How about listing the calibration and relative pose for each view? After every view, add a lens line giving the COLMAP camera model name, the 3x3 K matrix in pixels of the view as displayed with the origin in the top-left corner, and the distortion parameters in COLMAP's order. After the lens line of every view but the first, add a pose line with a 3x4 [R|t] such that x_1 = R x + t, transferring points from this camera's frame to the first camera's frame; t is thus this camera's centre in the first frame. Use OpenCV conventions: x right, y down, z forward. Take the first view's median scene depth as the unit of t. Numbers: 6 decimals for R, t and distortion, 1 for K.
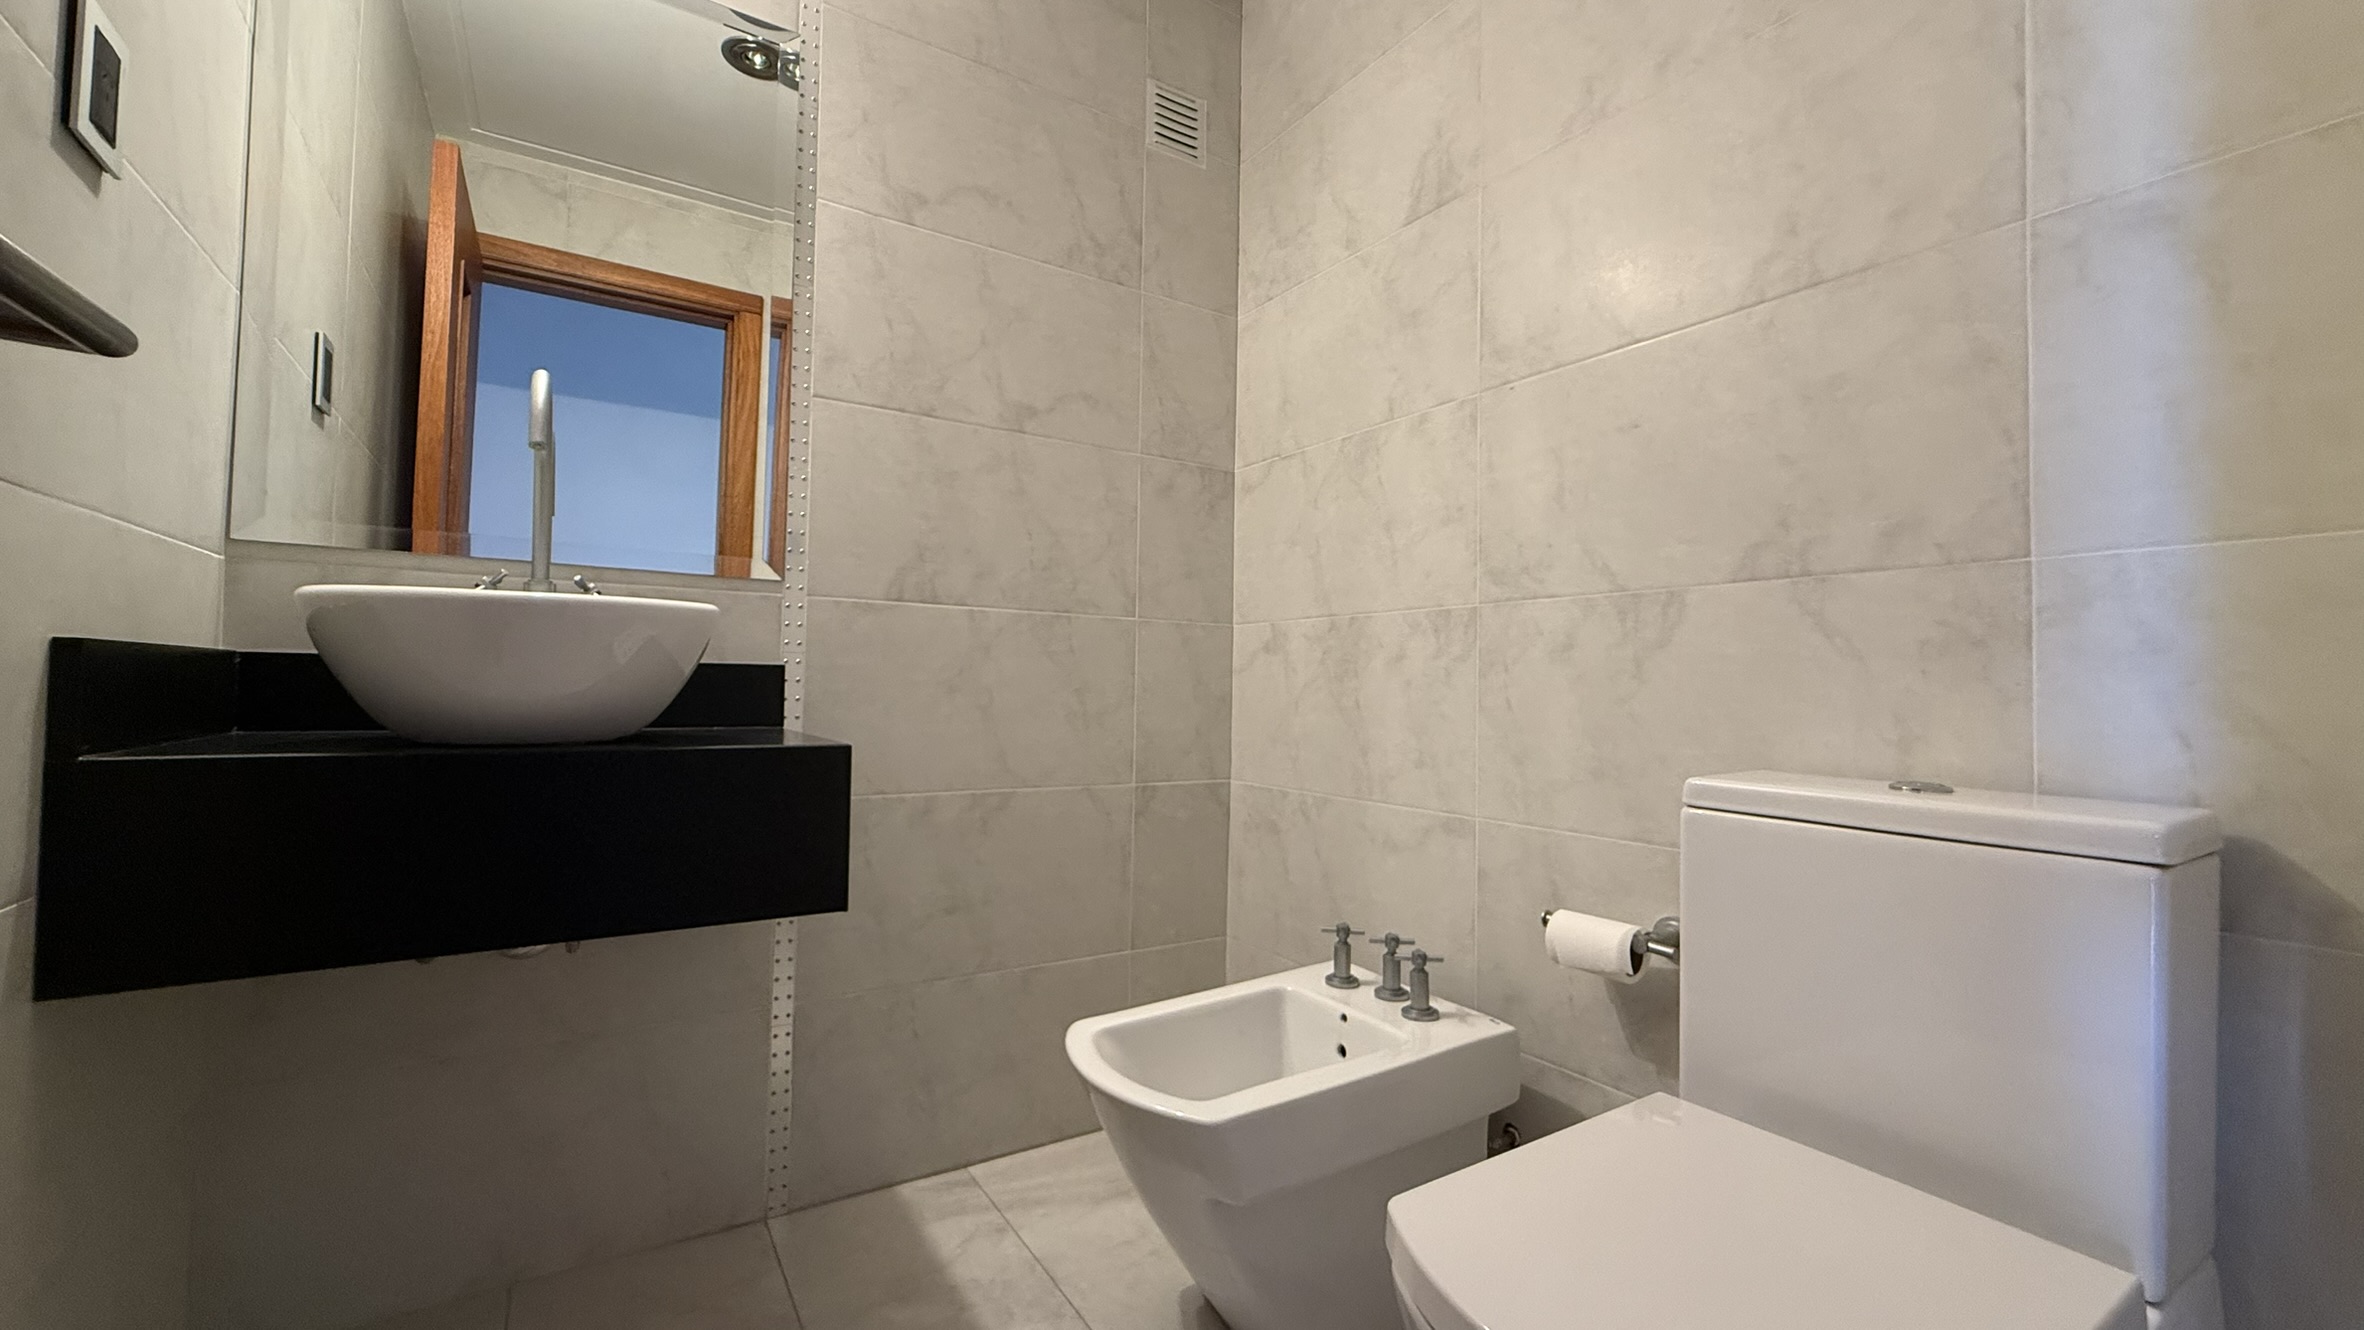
lens RADIAL K [[943.2, 0, 1180.3], [0, 943.2, 668.4], [0, 0, 1]] dist [0.000864, 0.001281]
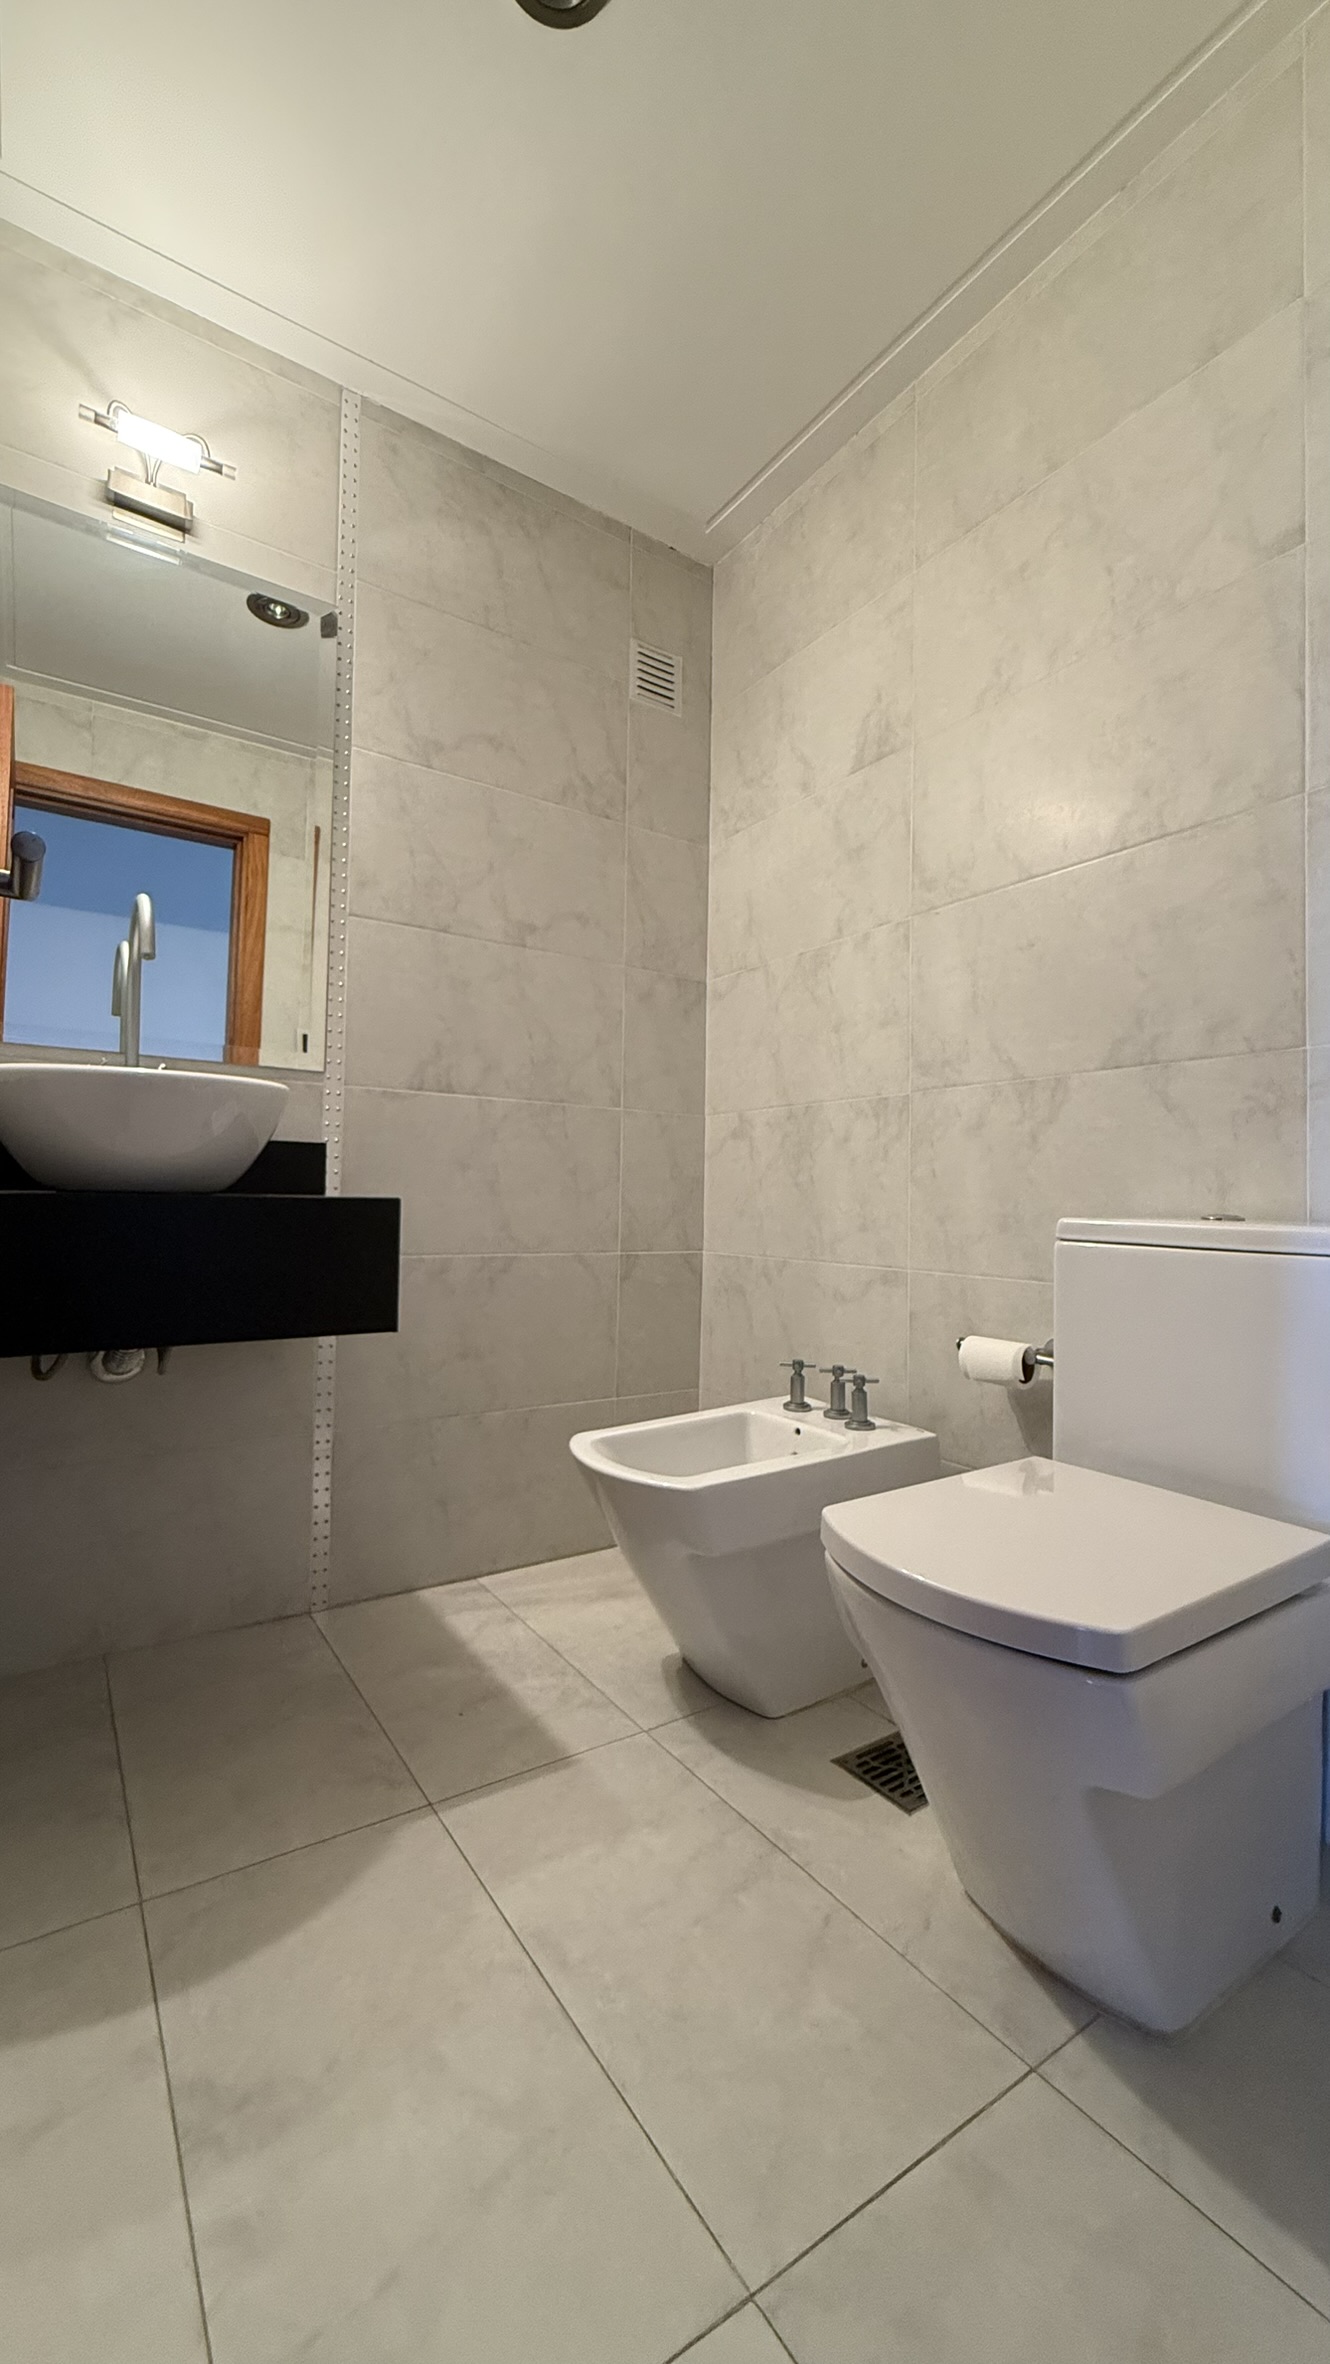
lens RADIAL K [[943.2, 0, 667.6], [0, 943.2, 1176.3], [0, 0, 1]] dist [0.000864, 0.001281]
pose [[0.999786, 0.000790, 0.020681, -0.016952], [-0.000688, 0.999988, -0.004926, 0.044196], [-0.020684, 0.004911, 0.999774, -0.189476]]
